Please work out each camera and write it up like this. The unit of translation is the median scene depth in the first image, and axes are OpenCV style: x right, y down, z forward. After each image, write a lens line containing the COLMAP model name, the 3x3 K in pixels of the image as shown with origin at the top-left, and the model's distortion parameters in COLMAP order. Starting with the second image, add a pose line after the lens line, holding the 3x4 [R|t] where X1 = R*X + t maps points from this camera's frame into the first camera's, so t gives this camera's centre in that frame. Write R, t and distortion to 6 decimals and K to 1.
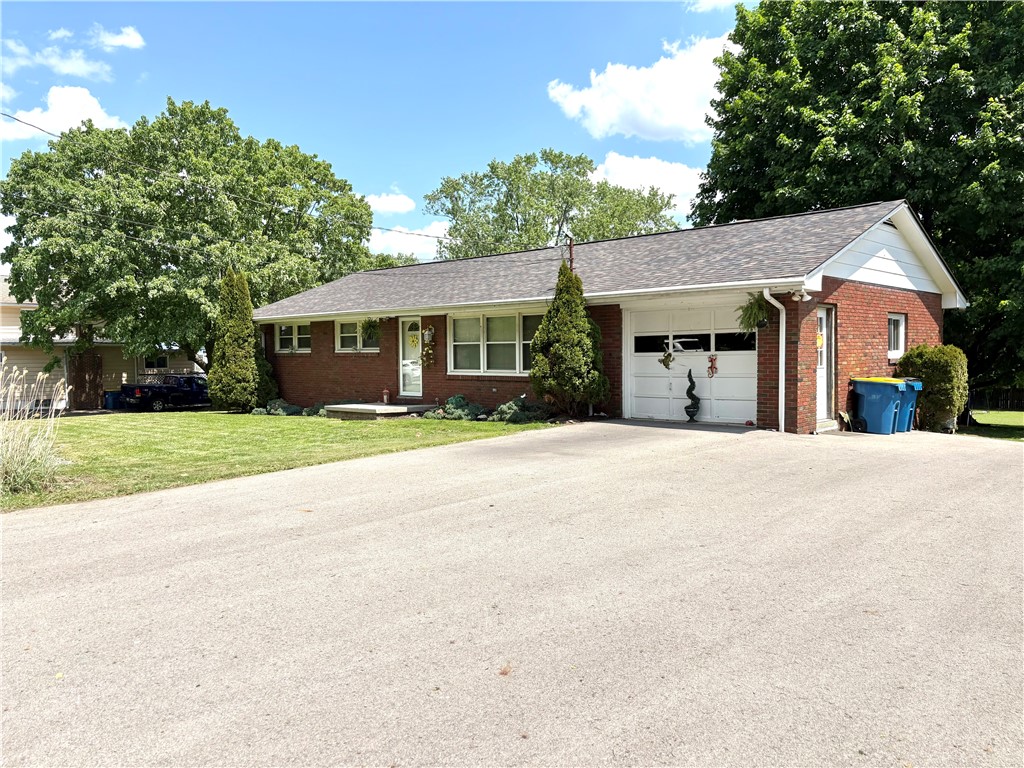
lens RADIAL K [[789.1, 0, 512.0], [0, 789.1, 384.0], [0, 0, 1]] dist [0.079870, 0.000074]
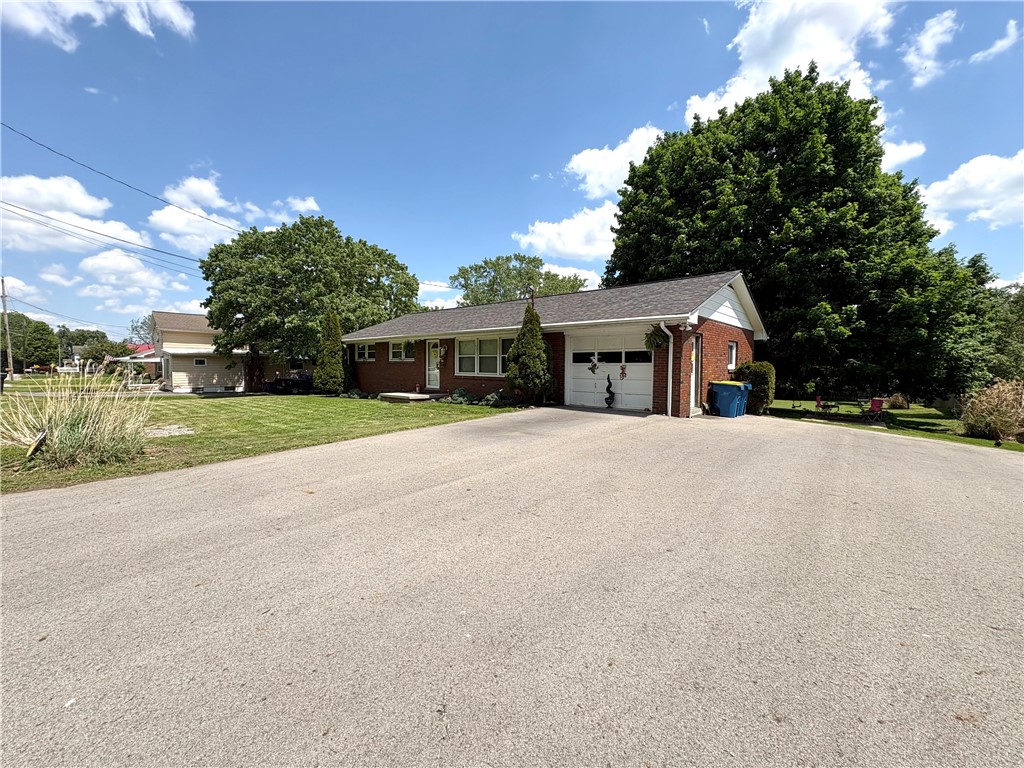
lens RADIAL K [[411.5, 0, 512.0], [0, 411.5, 384.0], [0, 0, 1]] dist [-0.000339, -0.000119]
pose [[0.999316, 0.012721, 0.034734, 0.006425], [-0.013032, 0.999877, 0.008735, -0.003486], [-0.034619, -0.009182, 0.999358, 0.169857]]
